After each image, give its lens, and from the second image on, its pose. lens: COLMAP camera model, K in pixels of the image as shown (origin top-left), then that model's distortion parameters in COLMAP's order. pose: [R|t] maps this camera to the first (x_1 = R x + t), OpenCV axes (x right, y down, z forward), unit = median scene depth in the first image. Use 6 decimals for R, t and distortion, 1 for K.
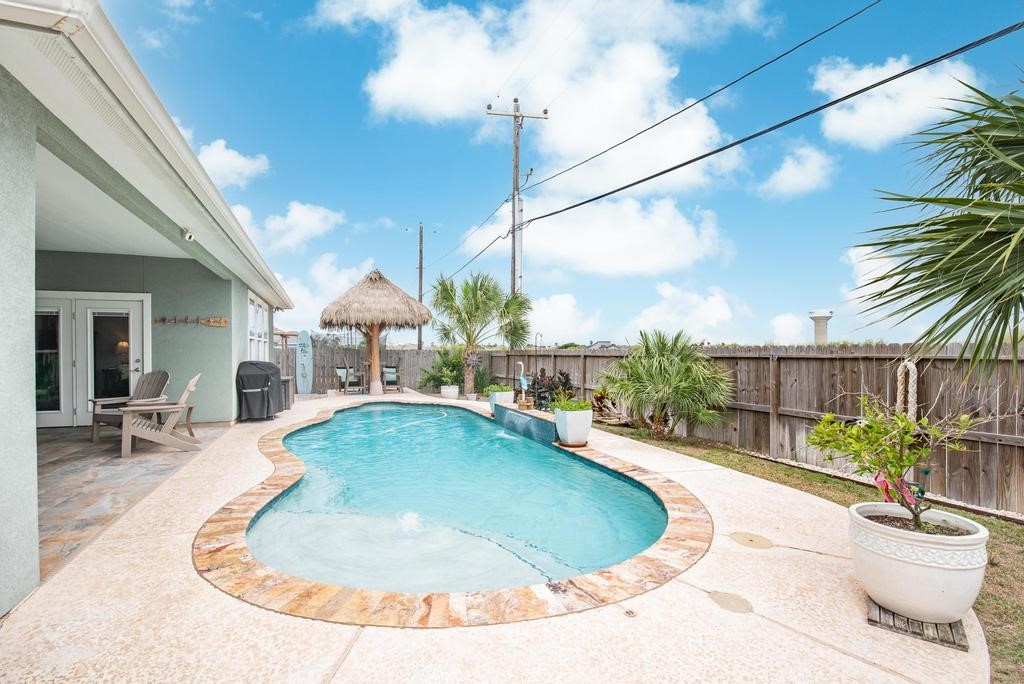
lens RADIAL K [[485.5, 0, 511.8], [0, 485.5, 357.9], [0, 0, 1]] dist [-0.002719, -0.000335]
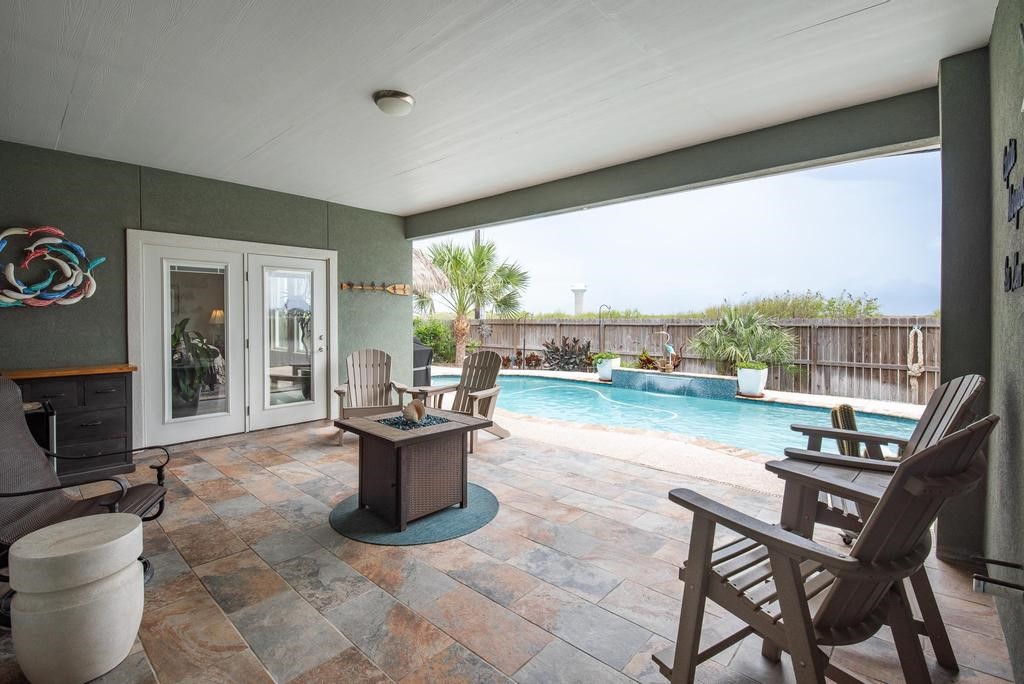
lens RADIAL K [[478.8, 0, 529.4], [0, 478.8, 325.2], [0, 0, 1]] dist [-0.005183, -0.001073]
pose [[0.864107, -0.007372, 0.503254, -0.870150], [0.005748, 0.999972, 0.004779, -0.015318], [-0.503275, -0.001236, 0.864125, 0.179676]]
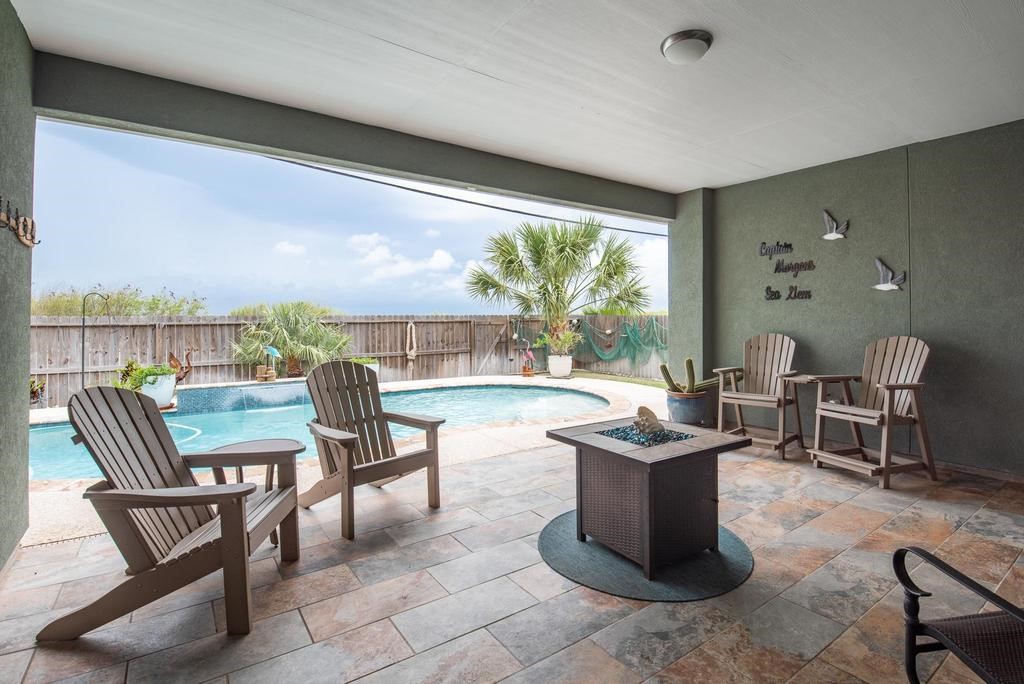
lens RADIAL K [[478.8, 0, 529.4], [0, 478.8, 325.2], [0, 0, 1]] dist [-0.005183, -0.001073]
pose [[-0.304951, -0.015537, 0.952241, -1.062836], [0.013362, 0.999699, 0.020590, -0.016585], [-0.952274, 0.019002, -0.304652, 0.844592]]
